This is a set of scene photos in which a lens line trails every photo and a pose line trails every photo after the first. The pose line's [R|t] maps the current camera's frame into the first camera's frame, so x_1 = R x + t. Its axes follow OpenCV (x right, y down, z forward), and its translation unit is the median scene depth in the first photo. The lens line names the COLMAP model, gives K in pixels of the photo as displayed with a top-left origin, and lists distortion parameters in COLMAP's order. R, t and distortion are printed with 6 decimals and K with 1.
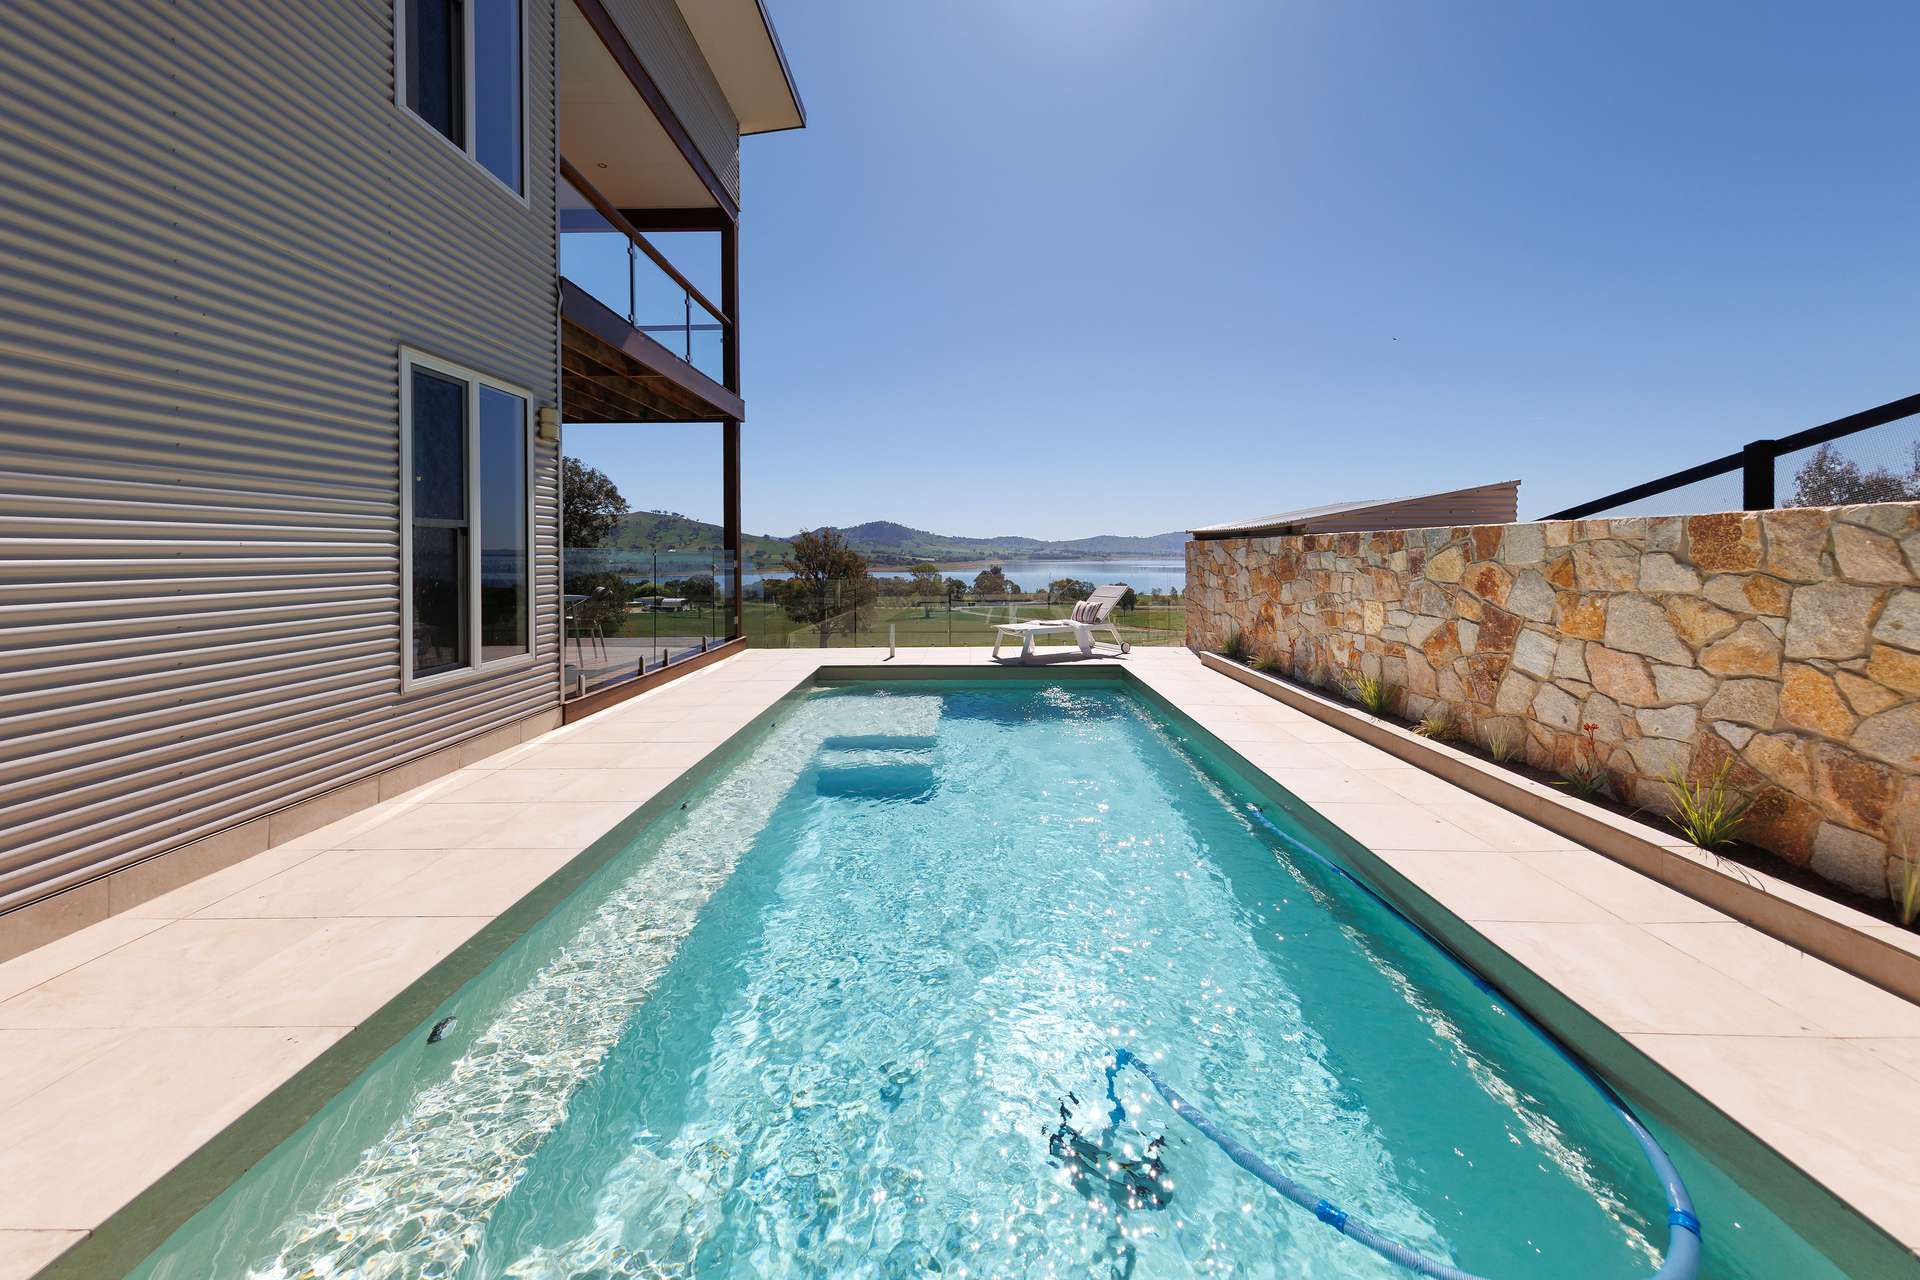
lens RADIAL K [[882.9, 0, 960.0], [0, 882.9, 640.0], [0, 0, 1]] dist [0.000245, 0.000019]
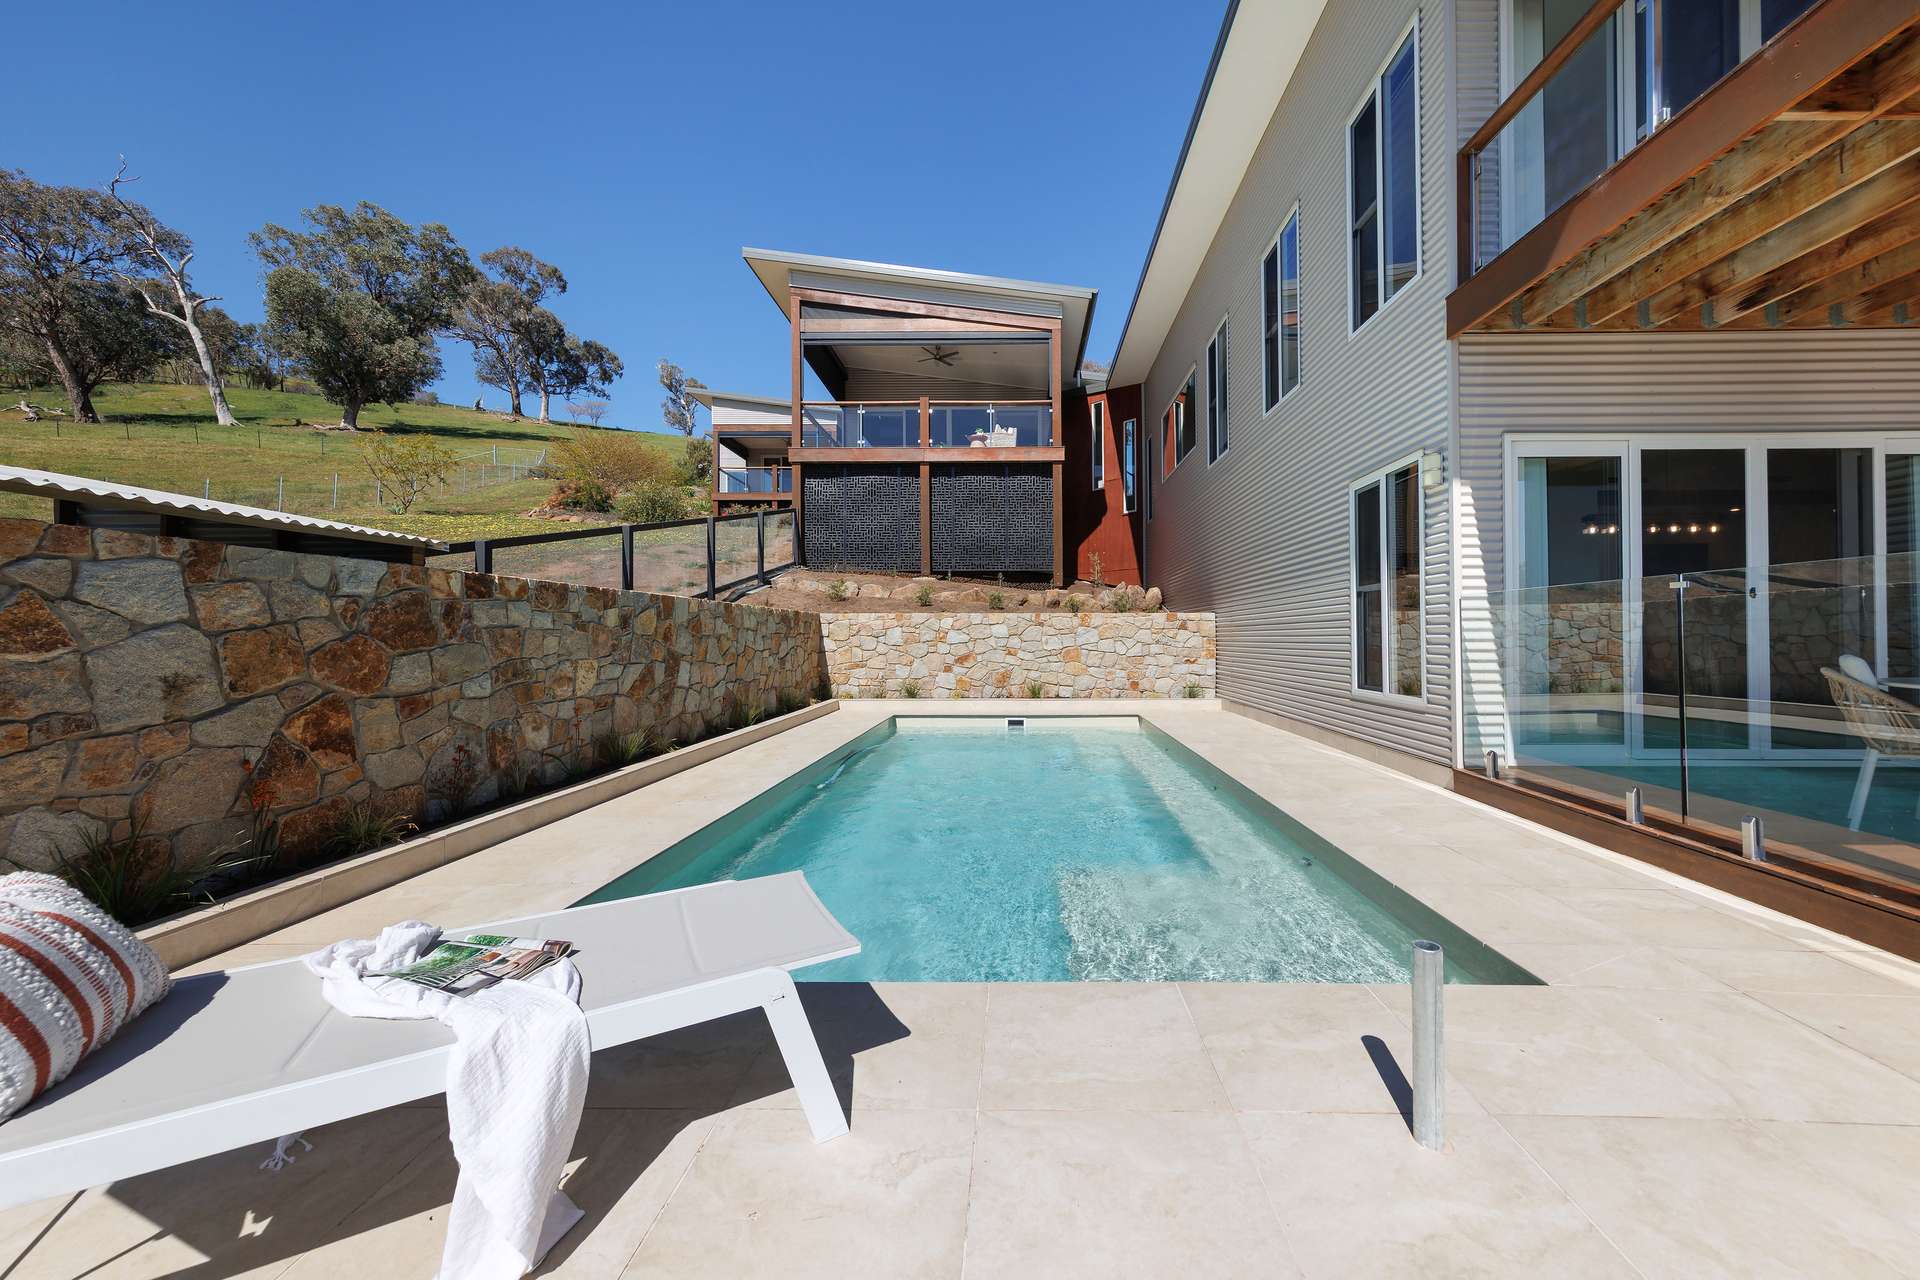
lens RADIAL K [[882.9, 0, 960.0], [0, 882.9, 640.0], [0, 0, 1]] dist [0.000245, 0.000019]
pose [[-0.998195, -0.000604, 0.060055, 0.016386], [0.005471, 0.994877, 0.100946, -0.165892], [-0.059808, 0.101092, -0.993078, 2.014128]]
